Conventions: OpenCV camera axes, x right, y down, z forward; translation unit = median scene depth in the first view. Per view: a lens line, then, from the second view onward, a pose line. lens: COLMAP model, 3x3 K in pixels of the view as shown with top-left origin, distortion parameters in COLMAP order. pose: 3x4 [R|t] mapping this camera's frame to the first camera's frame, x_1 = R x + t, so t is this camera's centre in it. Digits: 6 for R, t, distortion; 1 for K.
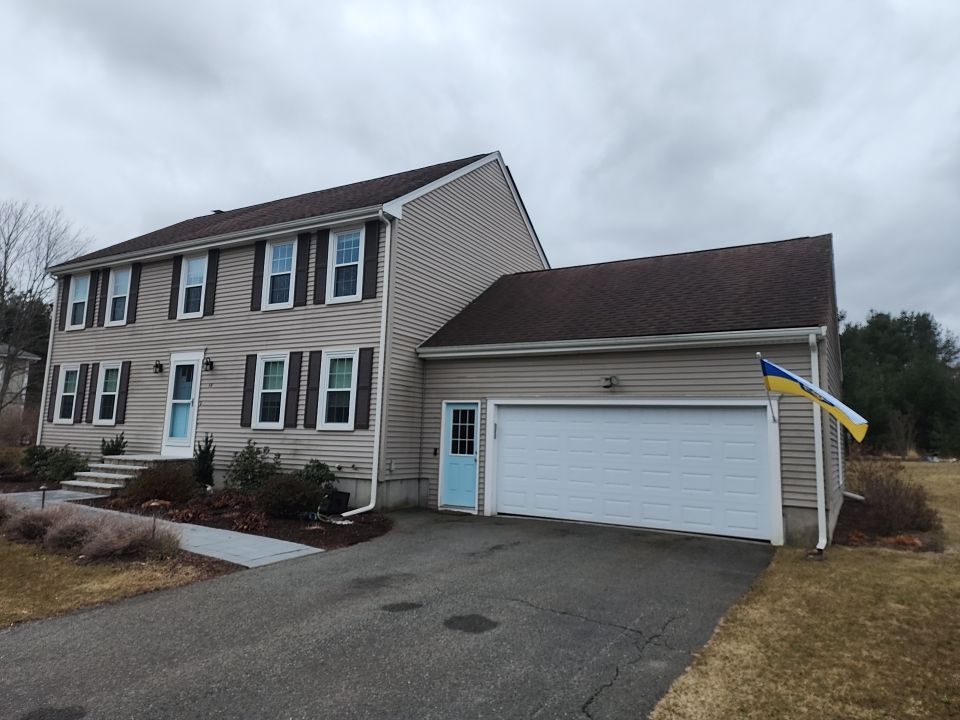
lens RADIAL K [[606.6, 0, 482.0], [0, 606.6, 374.4], [0, 0, 1]] dist [0.069159, -0.001014]
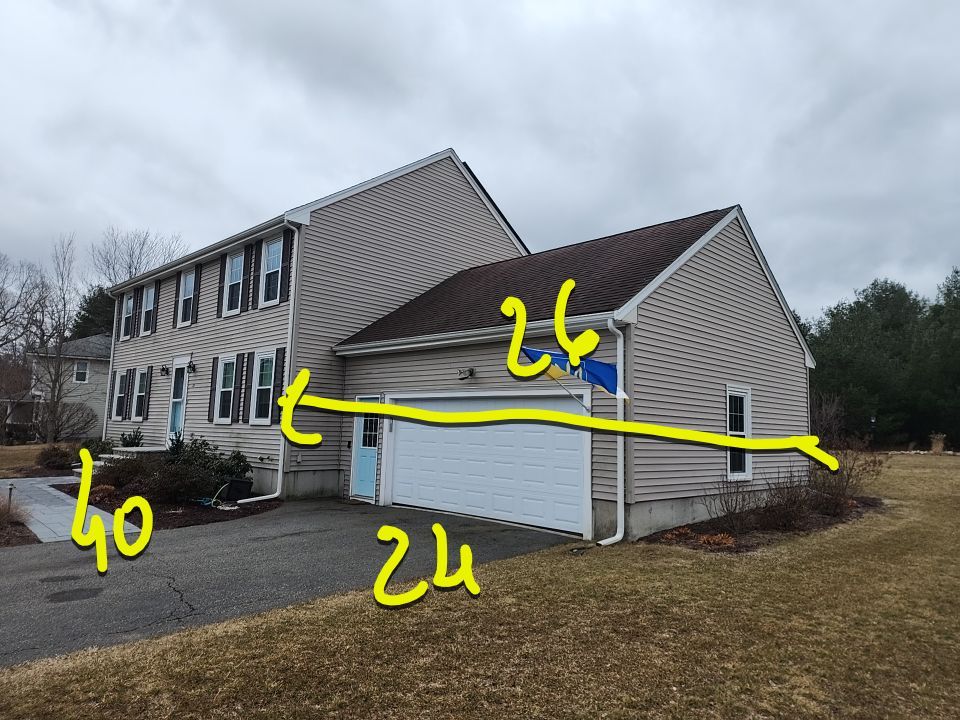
lens RADIAL K [[606.6, 0, 482.0], [0, 606.6, 374.4], [0, 0, 1]] dist [0.069159, -0.001014]
pose [[0.972172, -0.024895, -0.232942, 0.373200], [0.026725, 0.999632, 0.004703, 0.006917], [0.232739, -0.010797, 0.972479, 0.027559]]
